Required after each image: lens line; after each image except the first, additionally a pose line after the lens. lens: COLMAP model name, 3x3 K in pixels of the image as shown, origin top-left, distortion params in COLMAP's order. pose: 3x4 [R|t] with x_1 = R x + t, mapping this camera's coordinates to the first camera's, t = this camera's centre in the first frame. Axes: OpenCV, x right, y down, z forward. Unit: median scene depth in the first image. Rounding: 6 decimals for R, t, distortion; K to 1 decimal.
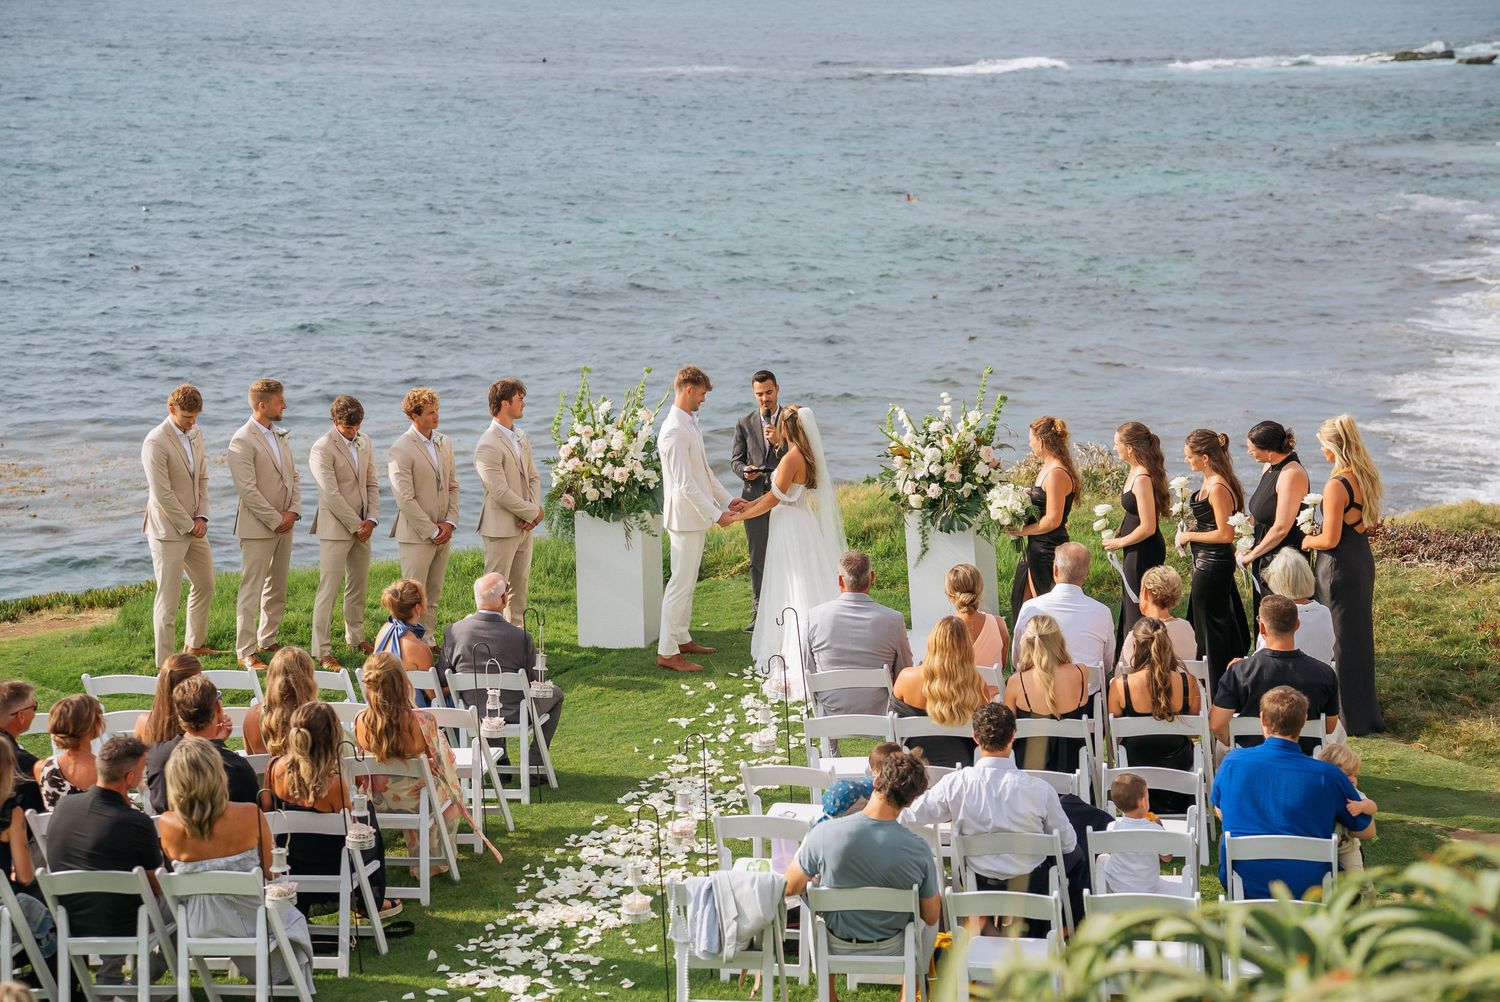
lens RADIAL K [[2873.9, 0, 759.5], [0, 2873.9, 496.9], [0, 0, 1]] dist [0.446492, 0.000000]
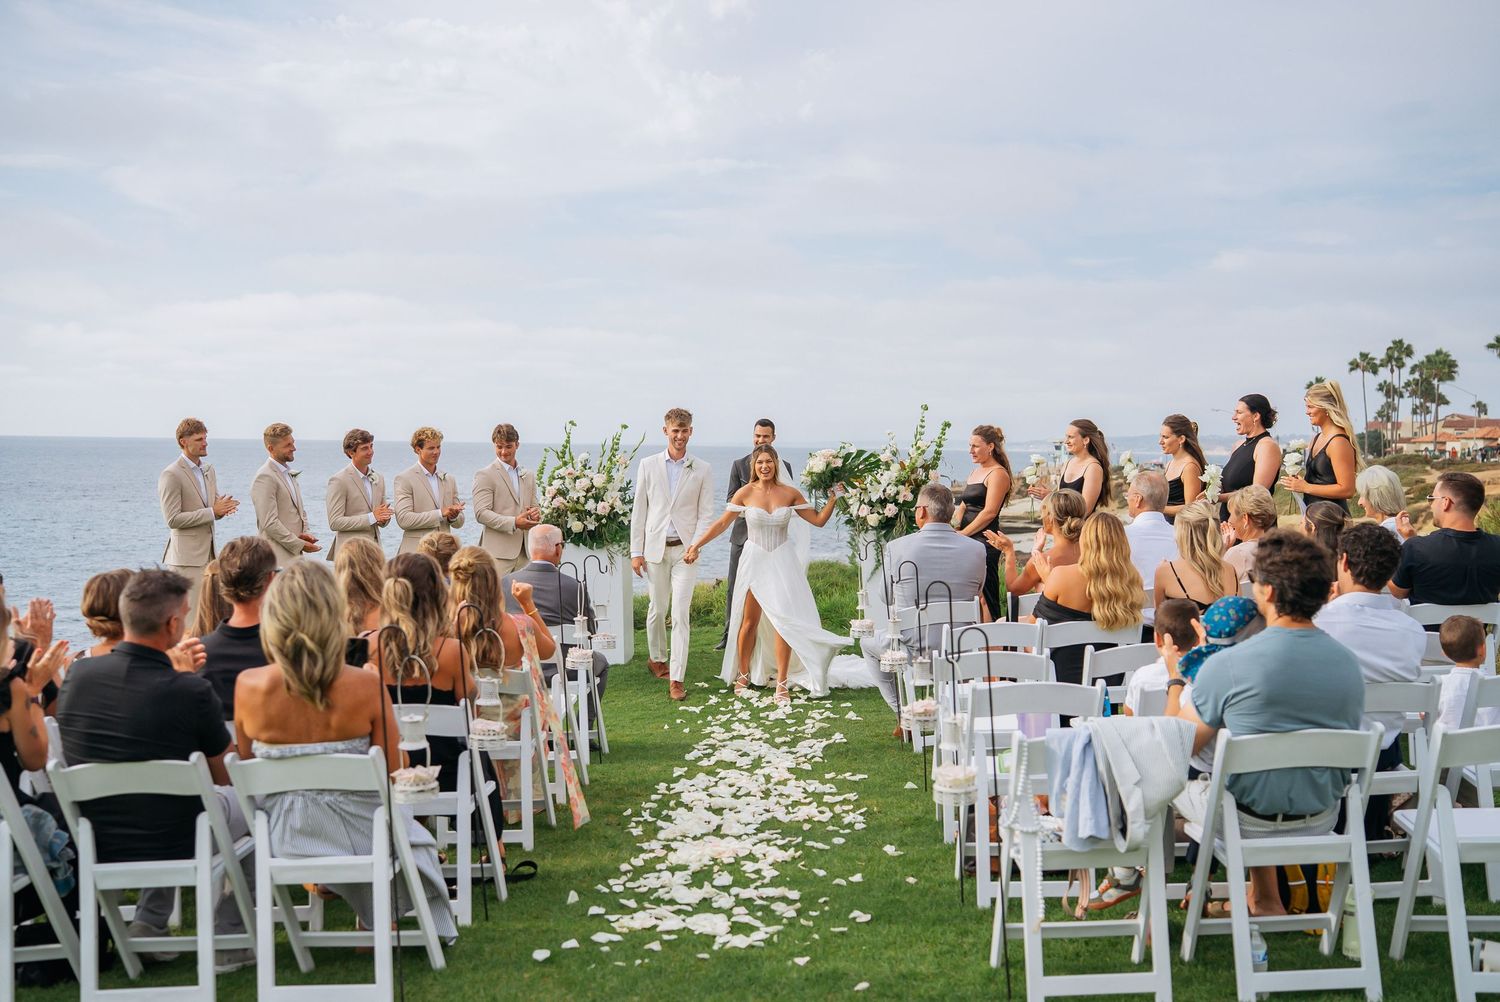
lens RADIAL K [[1539.9, 0, 746.9], [0, 1539.9, 499.9], [0, 0, 1]] dist [-0.045339, 0.000000]
pose [[0.986051, -0.002947, 0.166415, -0.133795], [0.027804, 0.988710, -0.147237, 0.114079], [-0.164102, 0.149810, 0.975001, 0.582557]]
